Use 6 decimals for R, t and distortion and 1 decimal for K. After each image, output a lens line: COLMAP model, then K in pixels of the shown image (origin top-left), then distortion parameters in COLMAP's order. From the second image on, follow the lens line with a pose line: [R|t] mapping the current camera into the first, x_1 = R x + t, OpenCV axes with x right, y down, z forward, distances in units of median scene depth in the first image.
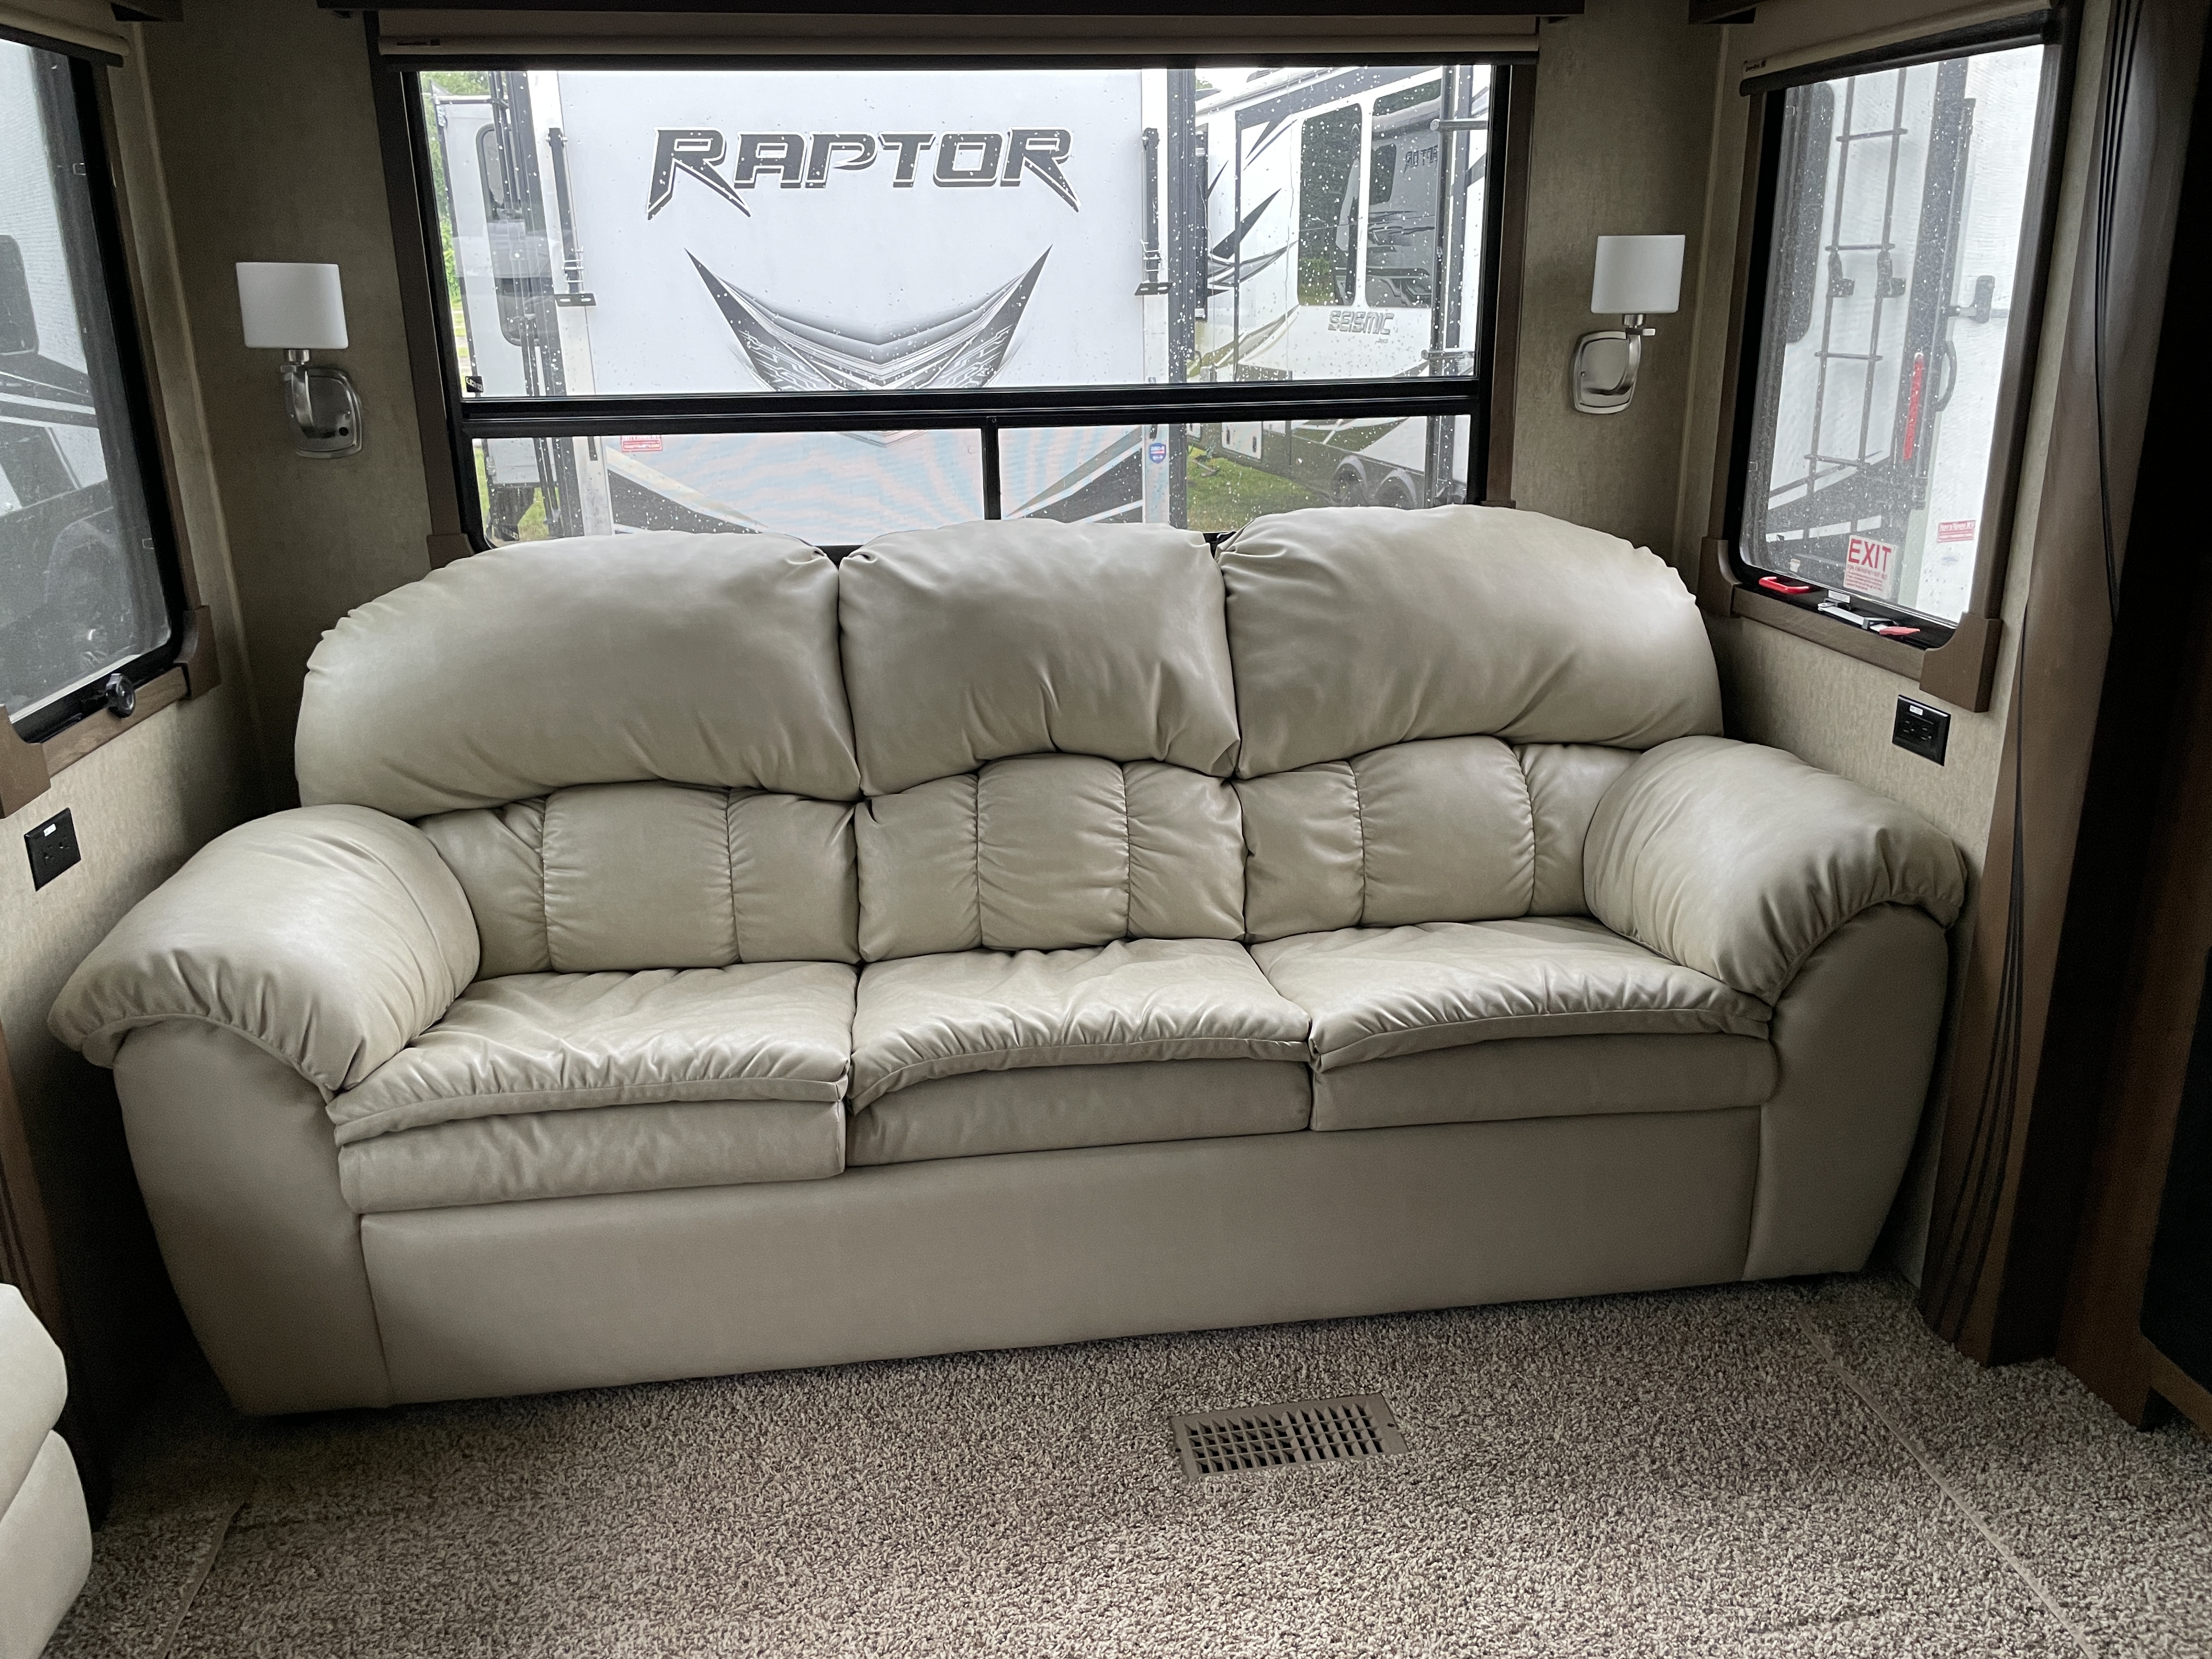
lens RADIAL K [[1687.4, 0, 1108.1], [0, 1687.4, 819.5], [0, 0, 1]] dist [0.077433, -0.106987]
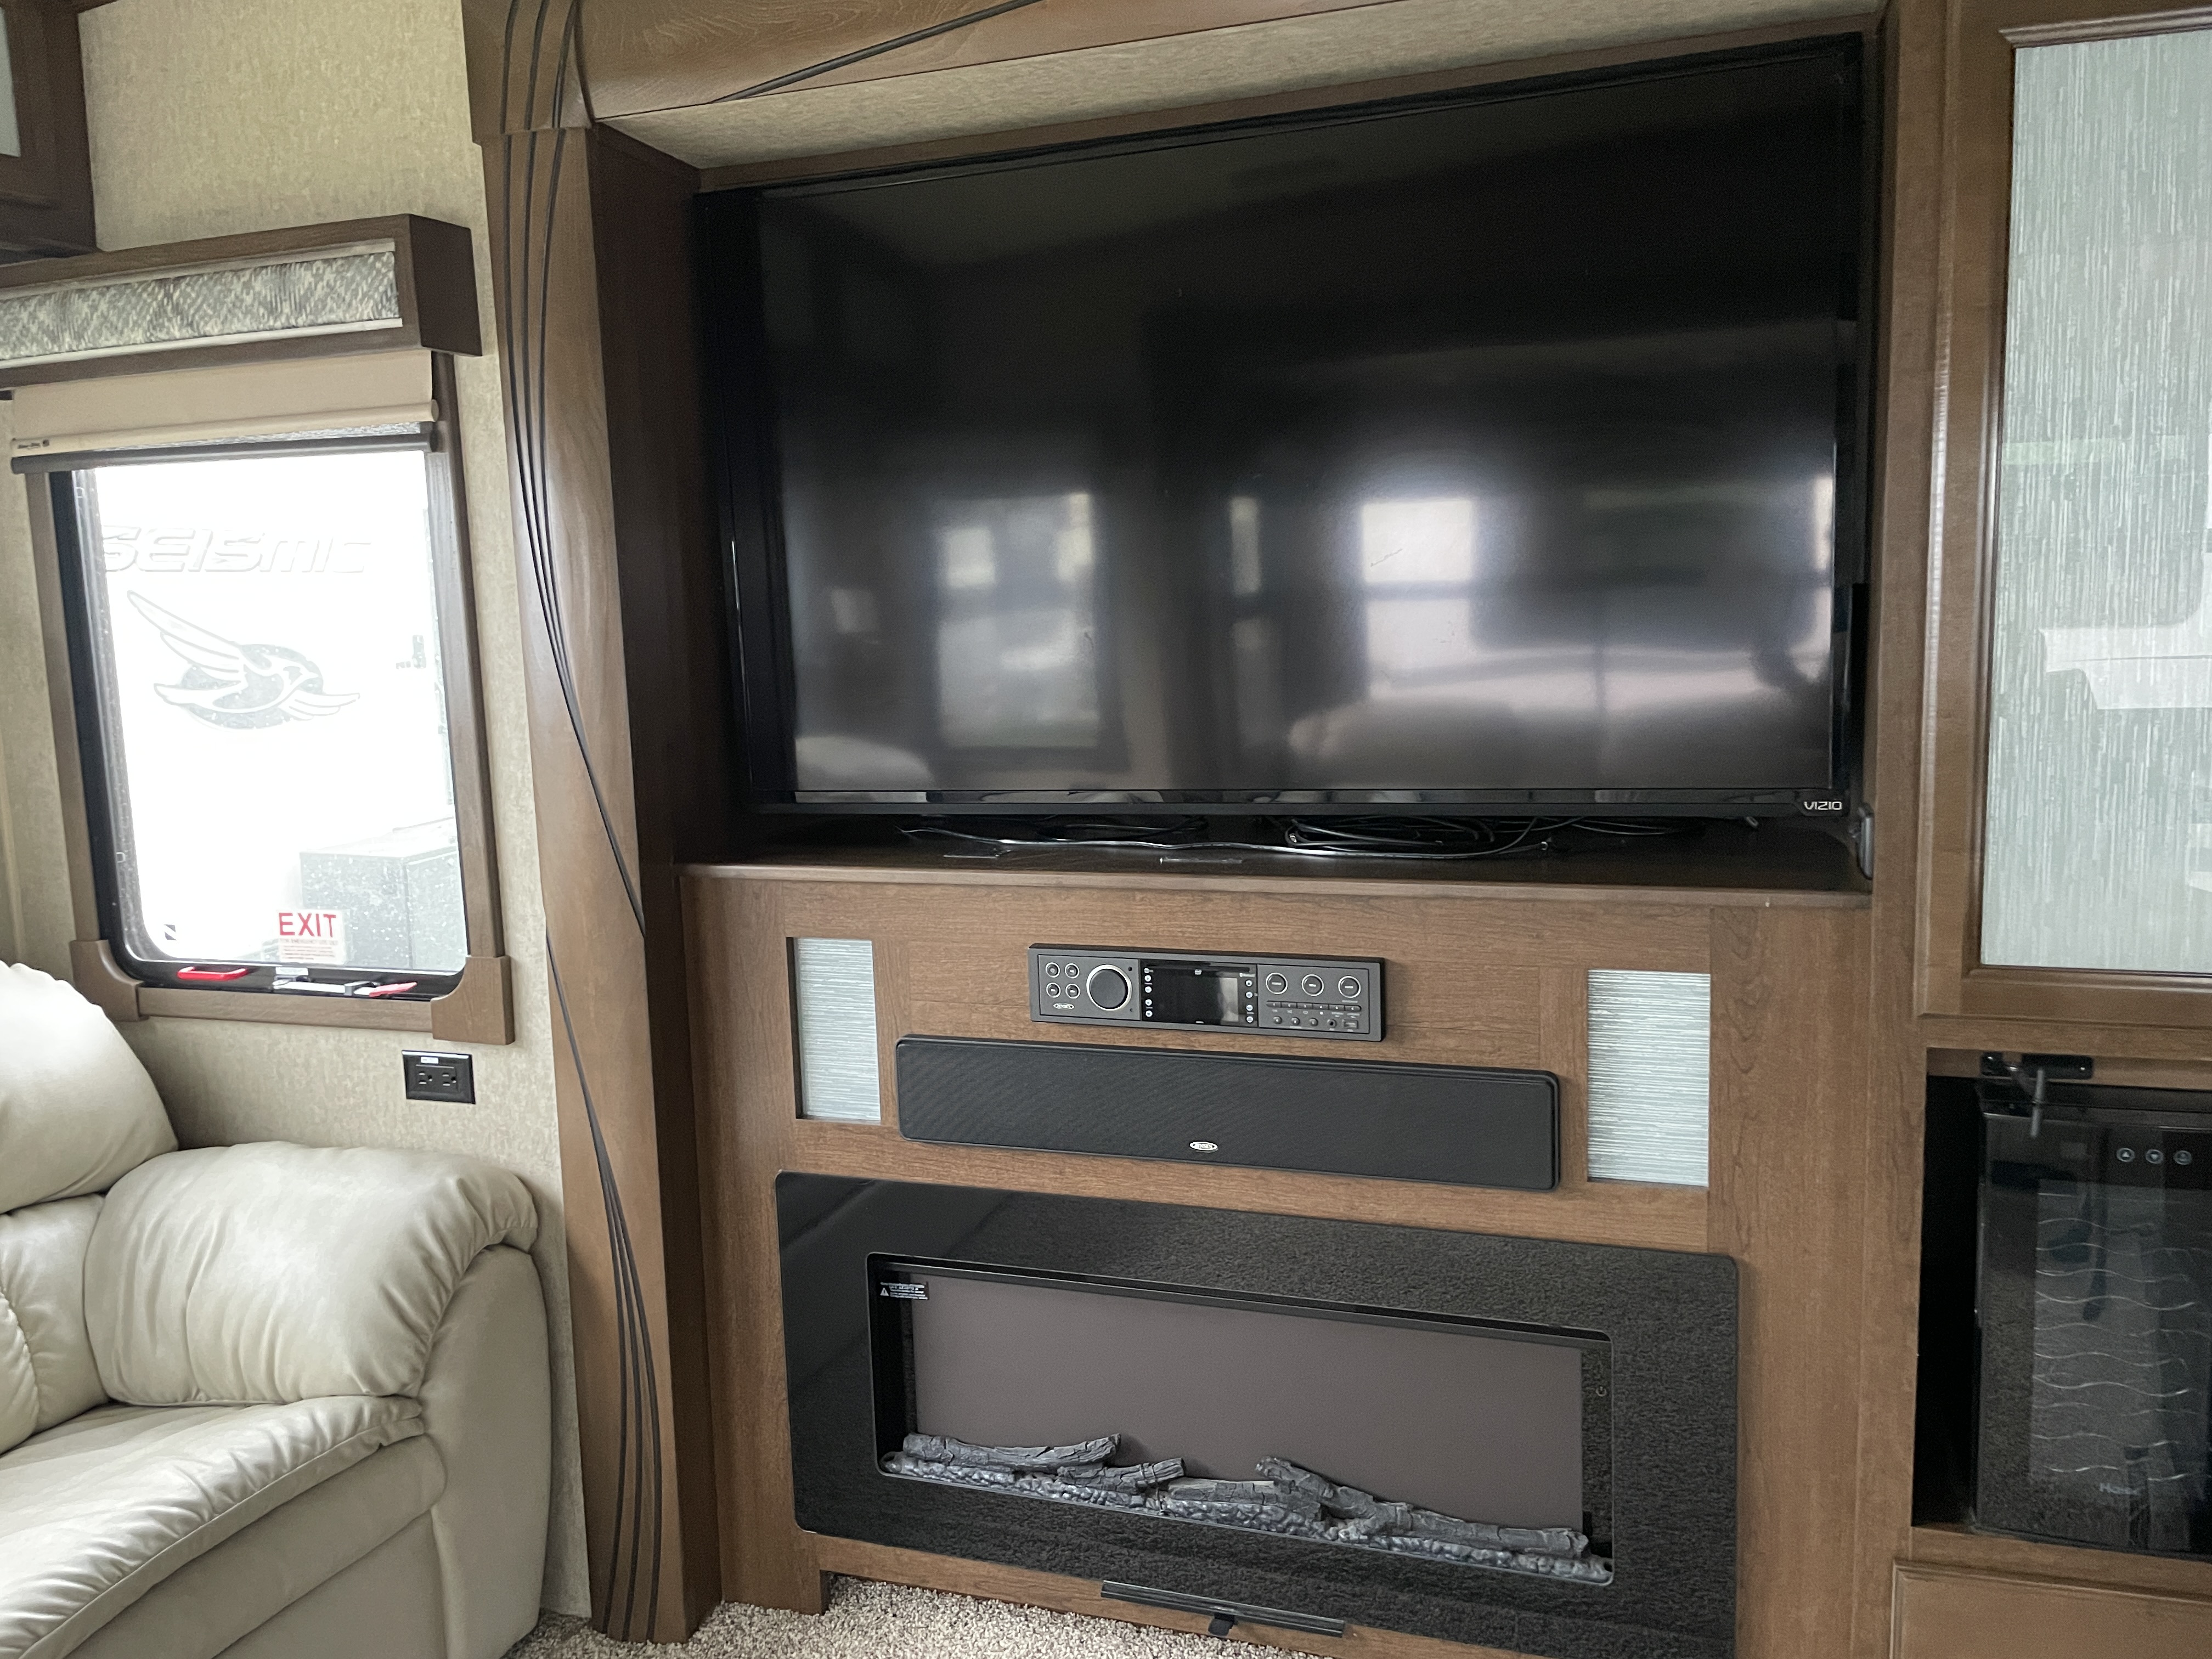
lens RADIAL K [[1687.4, 0, 1102.5], [0, 1687.4, 818.3], [0, 0, 1]] dist [0.077433, -0.106987]
pose [[0.448711, -0.115464, 0.886187, -0.209671], [0.296276, 0.954759, -0.025618, -0.051795], [-0.843136, 0.274051, 0.462620, 0.138858]]
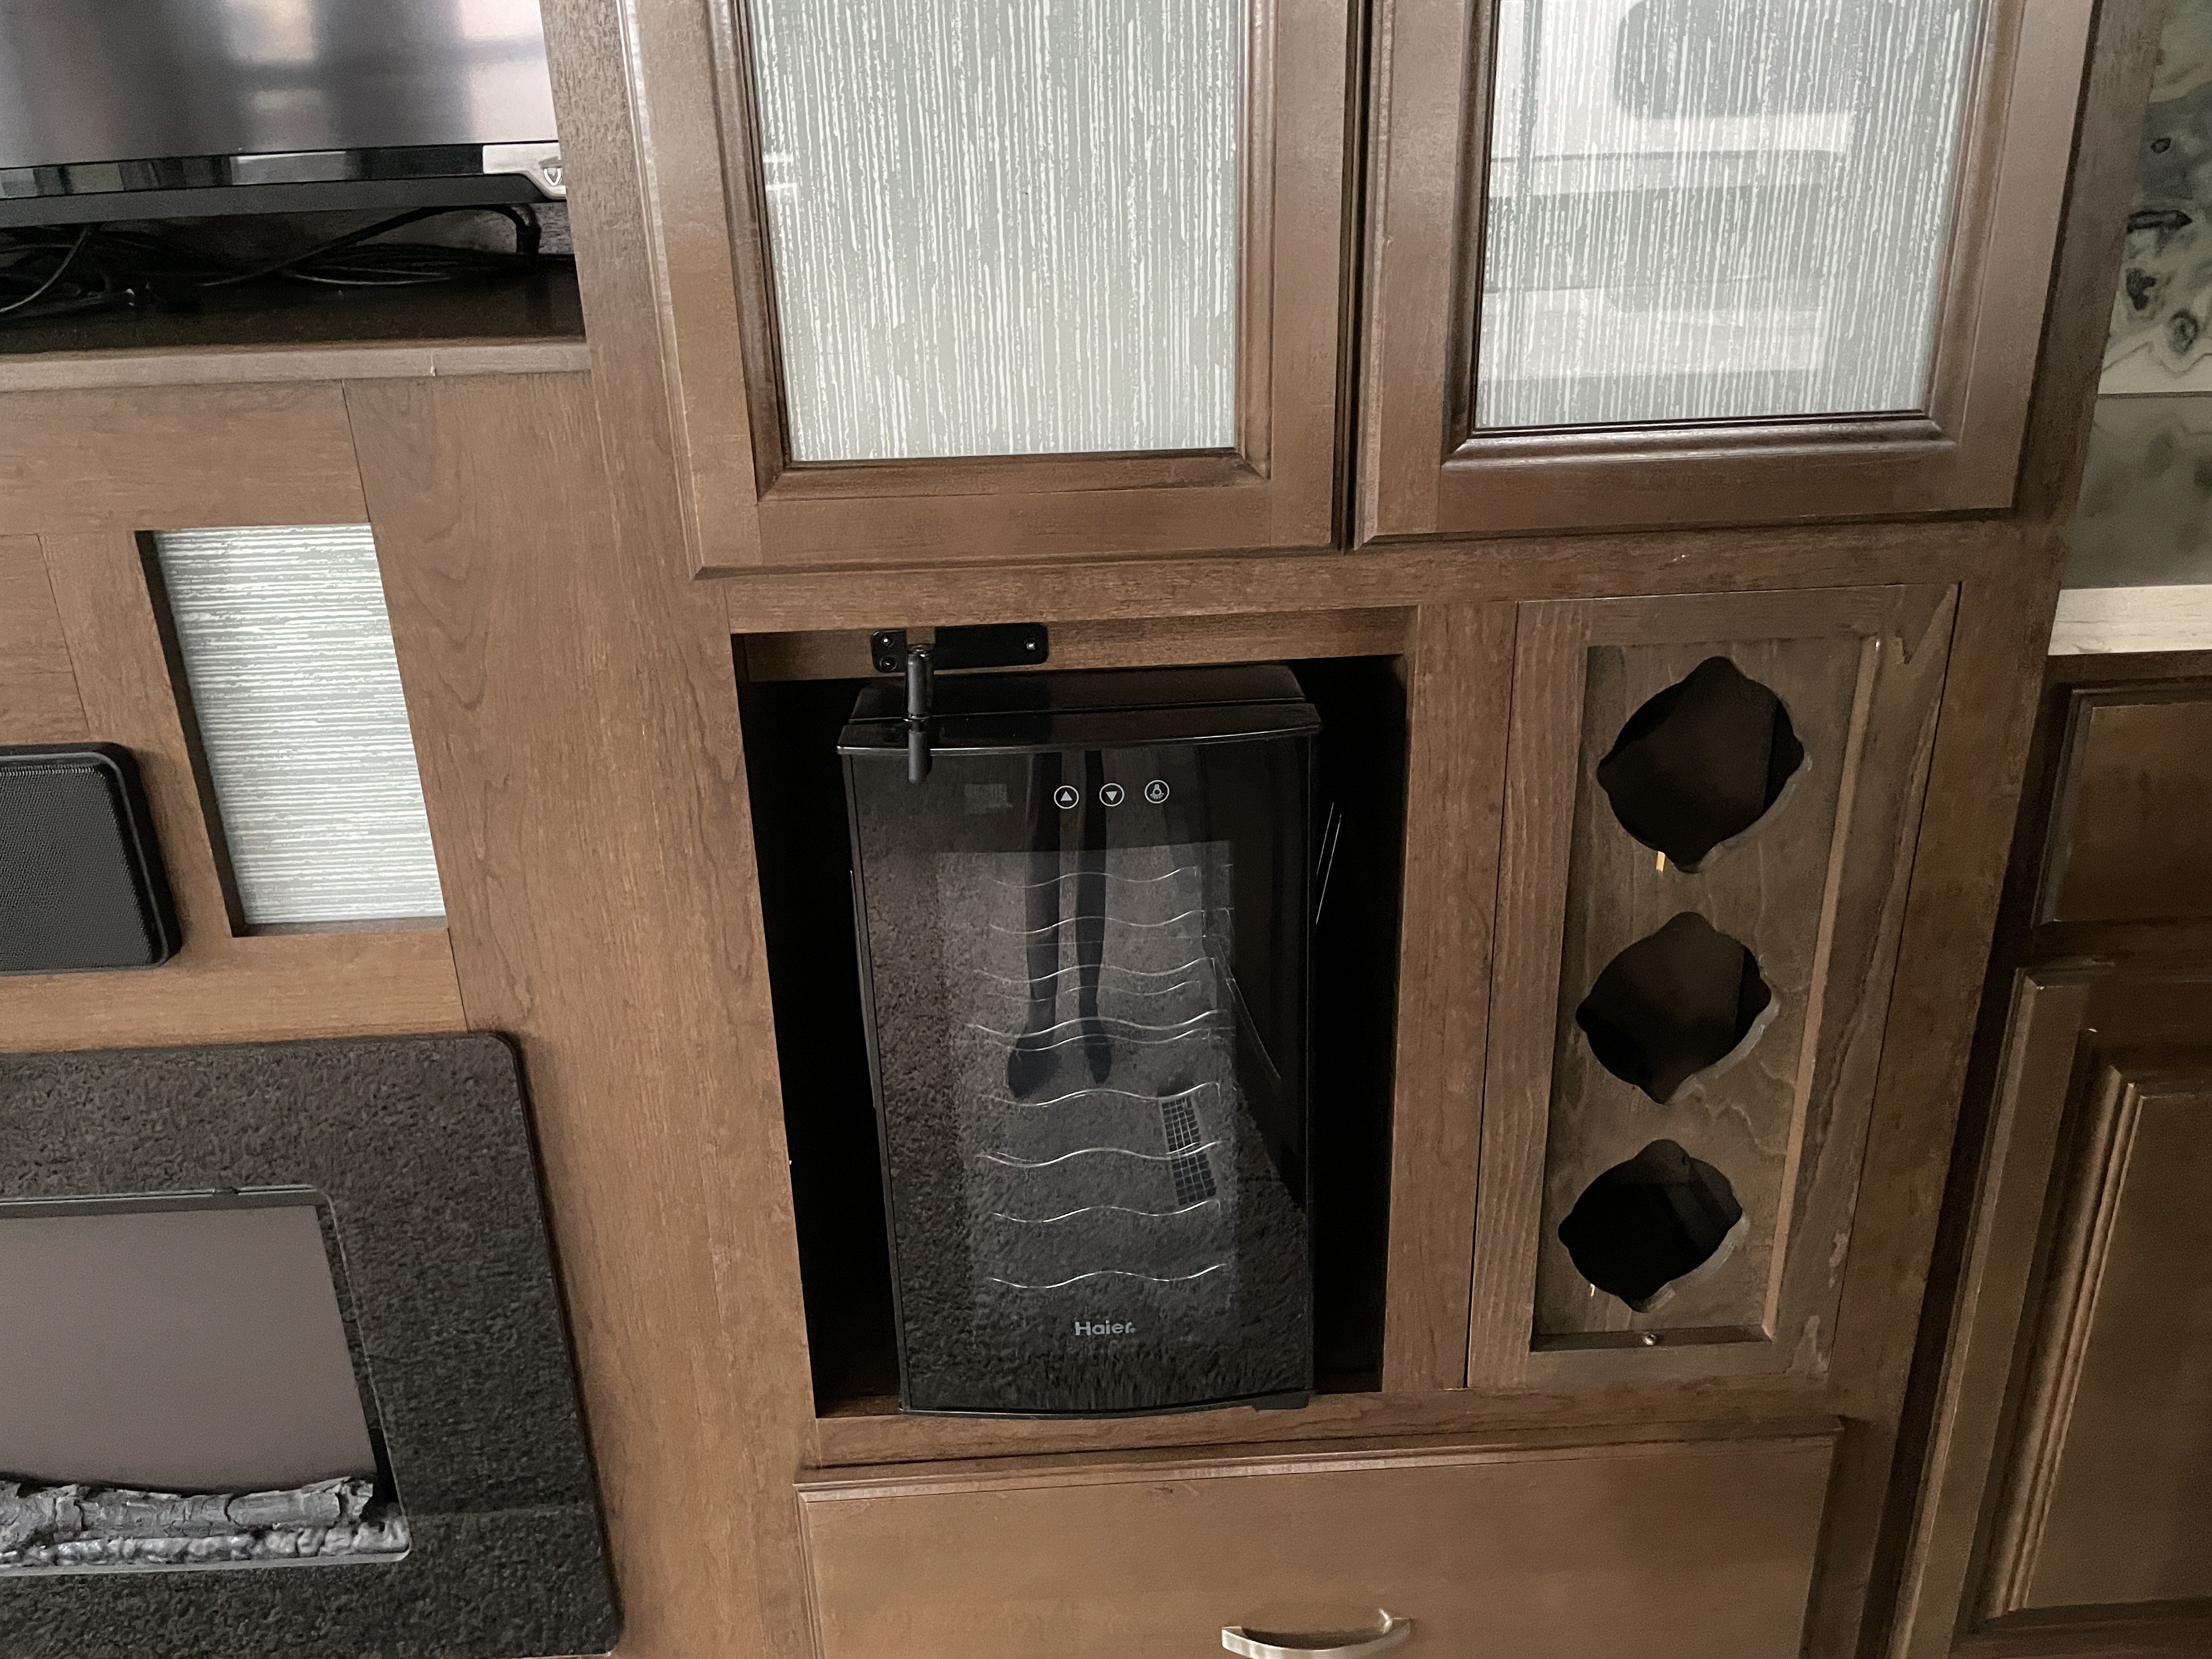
lens RADIAL K [[1687.4, 0, 1087.6], [0, 1687.4, 827.0], [0, 0, 1]] dist [0.077433, -0.106987]
pose [[0.106972, -0.357186, 0.927887, 0.195853], [0.331949, 0.892524, 0.305305, 0.067783], [-0.937212, 0.275352, 0.214042, 0.068079]]
